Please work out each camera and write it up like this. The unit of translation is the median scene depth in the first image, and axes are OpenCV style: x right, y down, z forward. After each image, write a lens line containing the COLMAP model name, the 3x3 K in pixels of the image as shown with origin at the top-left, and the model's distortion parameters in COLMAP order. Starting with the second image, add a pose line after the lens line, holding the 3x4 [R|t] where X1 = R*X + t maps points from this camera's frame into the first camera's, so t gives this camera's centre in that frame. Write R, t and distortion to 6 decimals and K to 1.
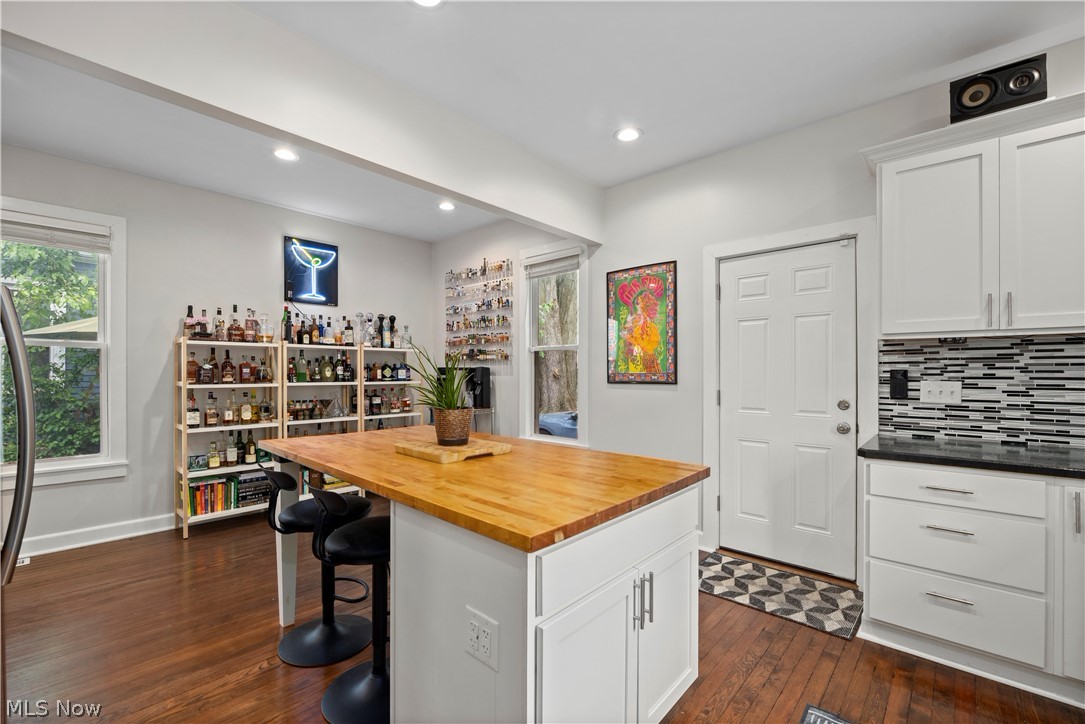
lens RADIAL K [[453.1, 0, 538.6], [0, 453.1, 372.5], [0, 0, 1]] dist [-0.019749, -0.000315]
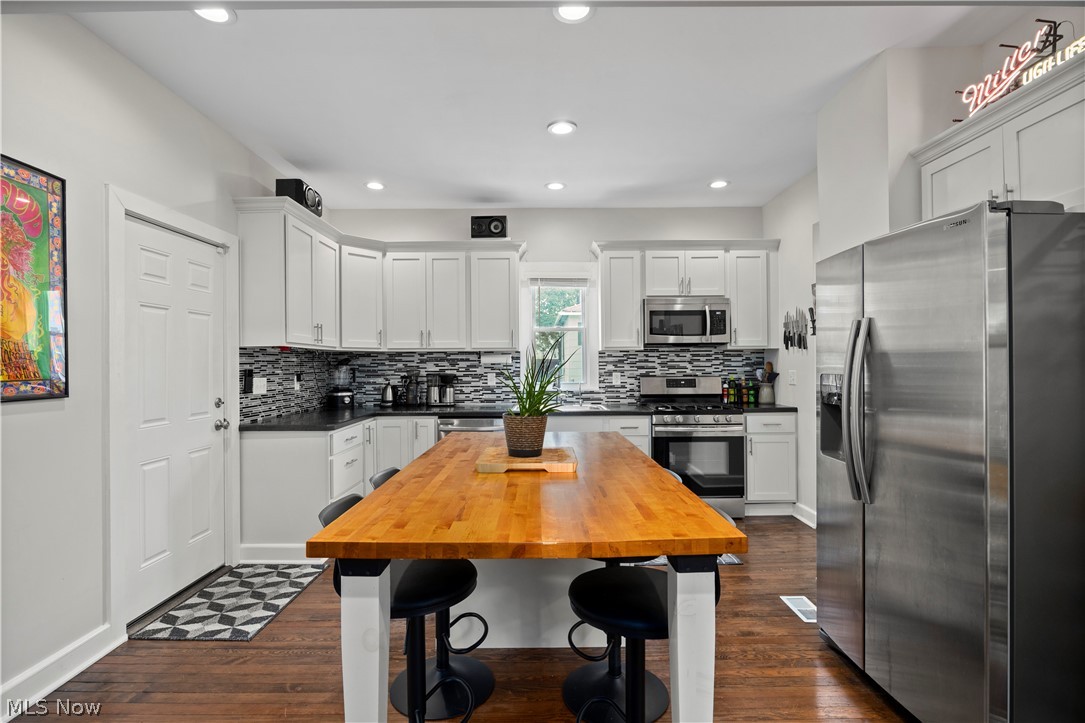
lens RADIAL K [[509.6, 0, 547.1], [0, 509.6, 357.6], [0, 0, 1]] dist [-0.012380, -0.000307]
pose [[-0.688278, 0.007936, 0.725403, -0.736893], [0.001613, 0.999954, -0.009409, -0.022754], [-0.725445, -0.005306, -0.688260, 1.288508]]
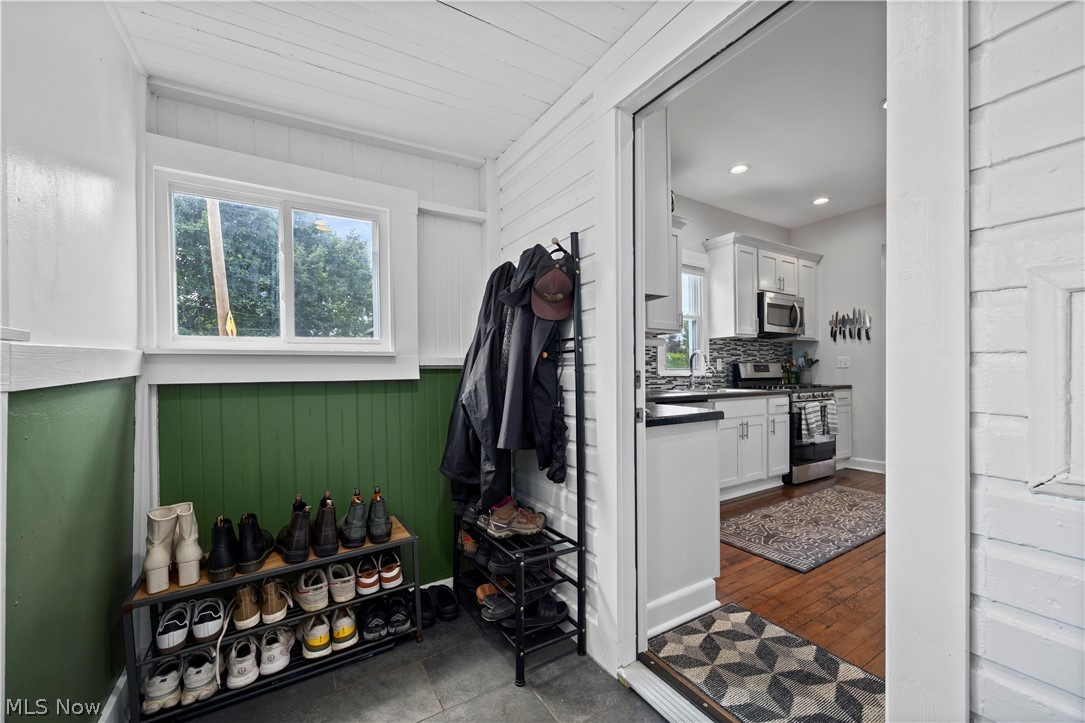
lens RADIAL K [[424.6, 0, 541.5], [0, 424.6, 373.1], [0, 0, 1]] dist [0.003009, 0.000086]
pose [[-0.964754, 0.001021, 0.263150, 0.695126], [0.003033, 0.999969, 0.007238, 0.057971], [-0.263135, 0.007781, -0.964728, 1.644005]]
